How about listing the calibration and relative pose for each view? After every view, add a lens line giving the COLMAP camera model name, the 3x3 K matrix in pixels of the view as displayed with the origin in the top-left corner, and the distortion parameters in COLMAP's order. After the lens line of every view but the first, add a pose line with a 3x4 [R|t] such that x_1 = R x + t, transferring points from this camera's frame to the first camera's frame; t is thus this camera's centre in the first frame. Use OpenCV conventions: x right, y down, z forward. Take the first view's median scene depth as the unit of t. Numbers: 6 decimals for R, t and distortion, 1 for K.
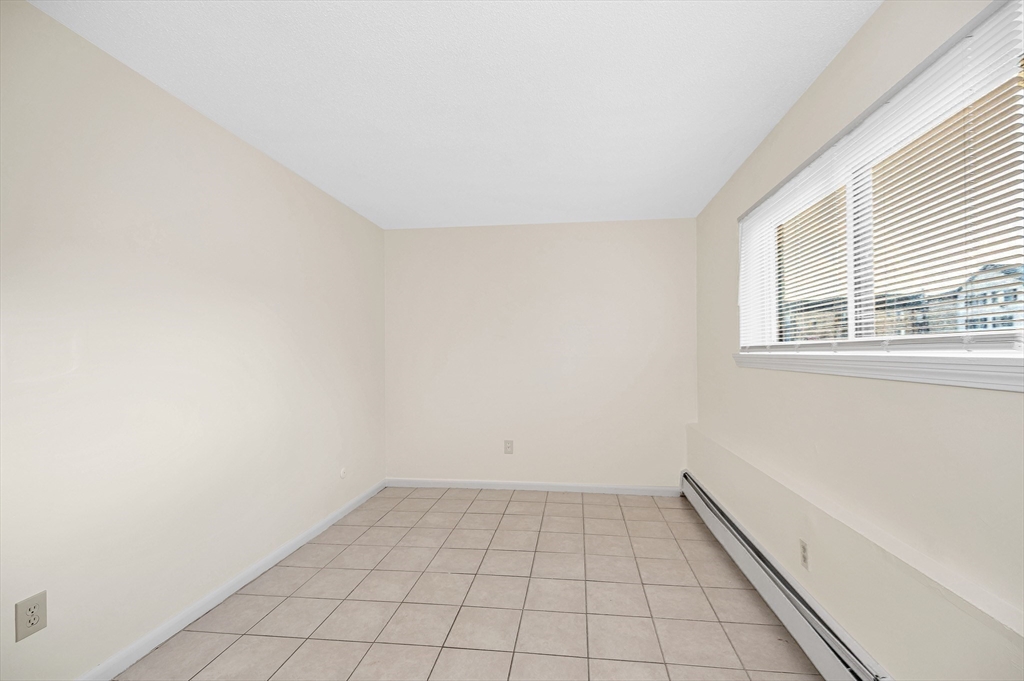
lens RADIAL K [[436.3, 0, 527.6], [0, 436.3, 349.7], [0, 0, 1]] dist [0.008400, 0.001186]
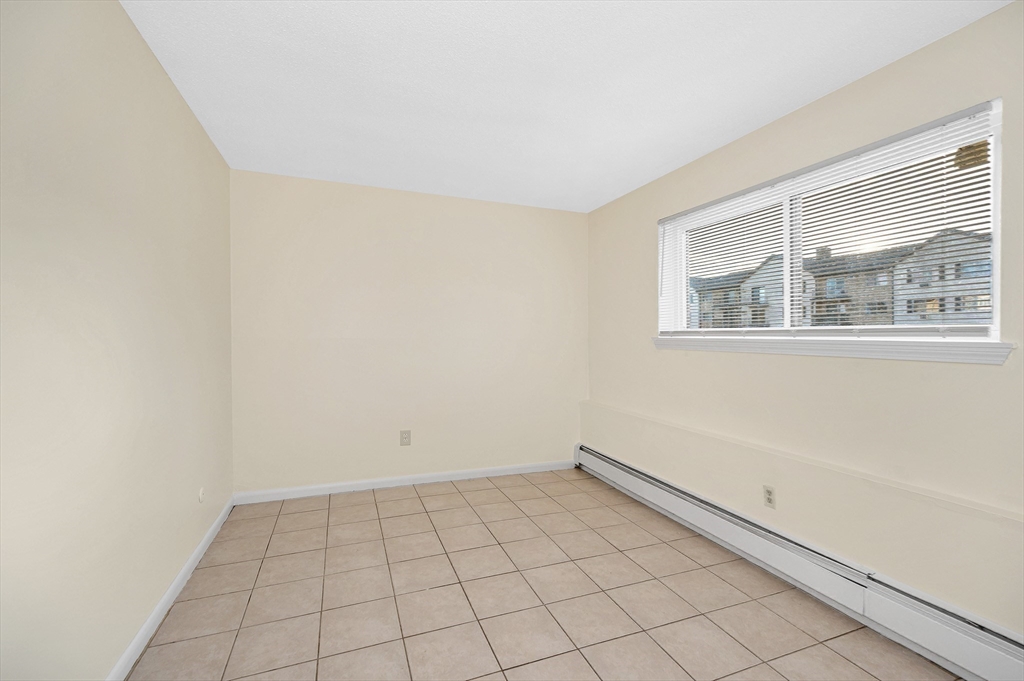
lens RADIAL K [[436.3, 0, 512.3], [0, 436.3, 334.6], [0, 0, 1]] dist [0.008400, 0.001186]
pose [[0.882509, 0.016792, 0.469996, -0.368841], [-0.019361, 0.999812, 0.000632, 0.007552], [-0.469897, -0.009658, 0.882669, 0.141993]]
